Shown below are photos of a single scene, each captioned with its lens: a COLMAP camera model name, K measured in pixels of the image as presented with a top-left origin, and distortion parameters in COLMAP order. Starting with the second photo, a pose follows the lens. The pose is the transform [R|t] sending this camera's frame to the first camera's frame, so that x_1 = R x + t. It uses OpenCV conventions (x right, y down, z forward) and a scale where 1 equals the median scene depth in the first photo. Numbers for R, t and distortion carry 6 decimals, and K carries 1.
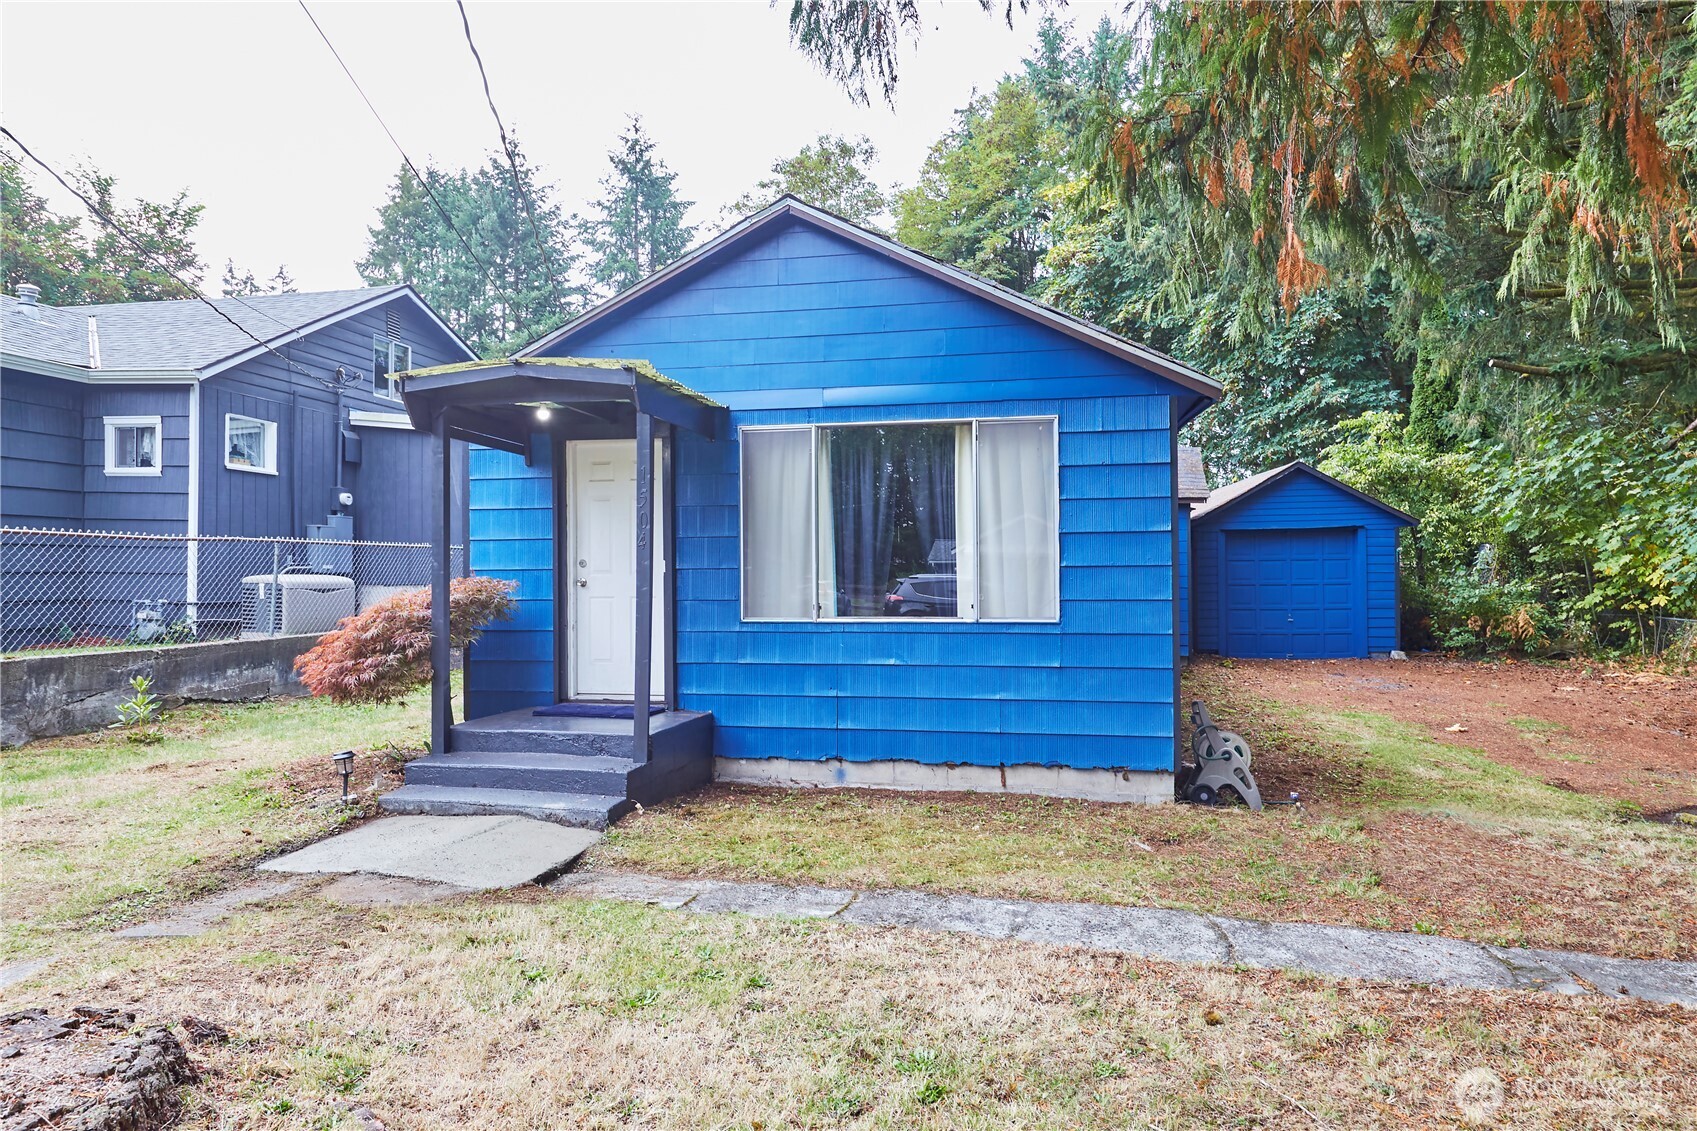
lens RADIAL K [[1143.9, 0, 919.6], [0, 1143.9, 603.1], [0, 0, 1]] dist [0.004821, 0.003825]
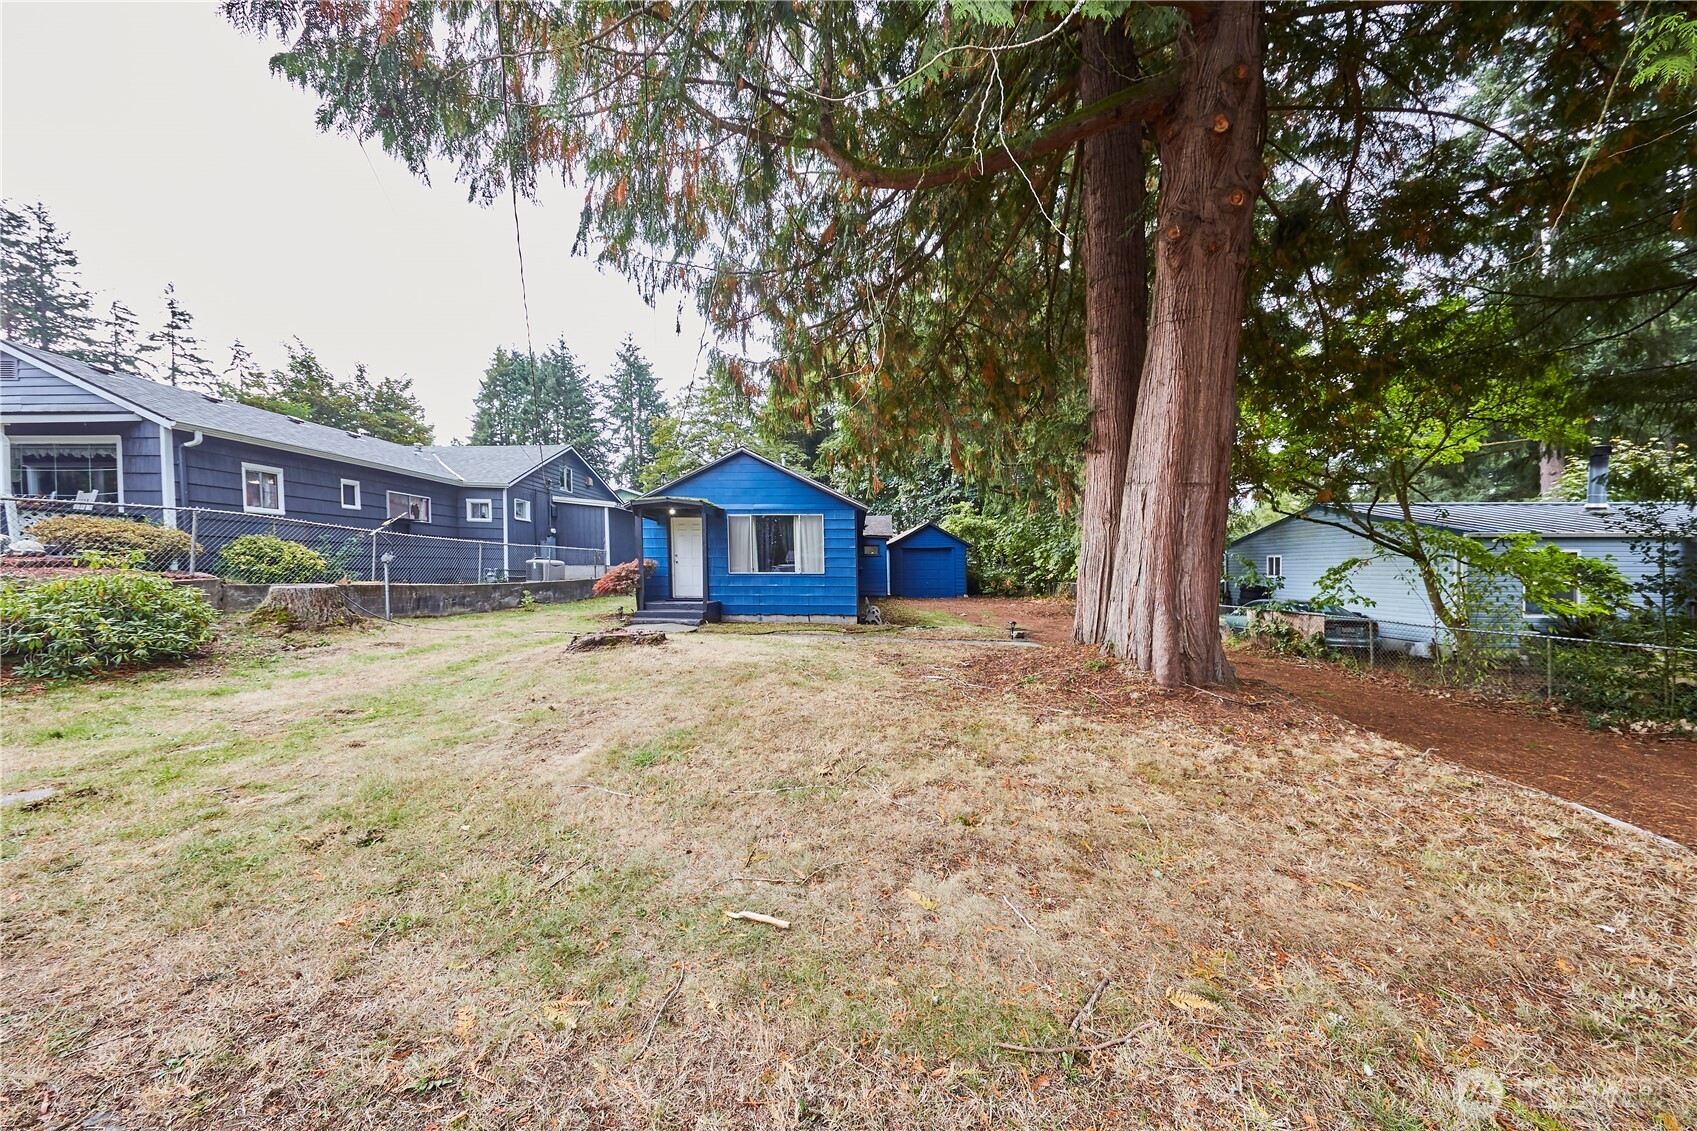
lens RADIAL K [[595.1, 0, 899.0], [0, 595.1, 610.6], [0, 0, 1]] dist [-0.010934, -0.000001]
pose [[0.979069, -0.010881, 0.203240, -0.016652], [0.000563, 0.998711, 0.050756, 0.024776], [-0.203530, -0.049579, 0.977813, -0.543821]]
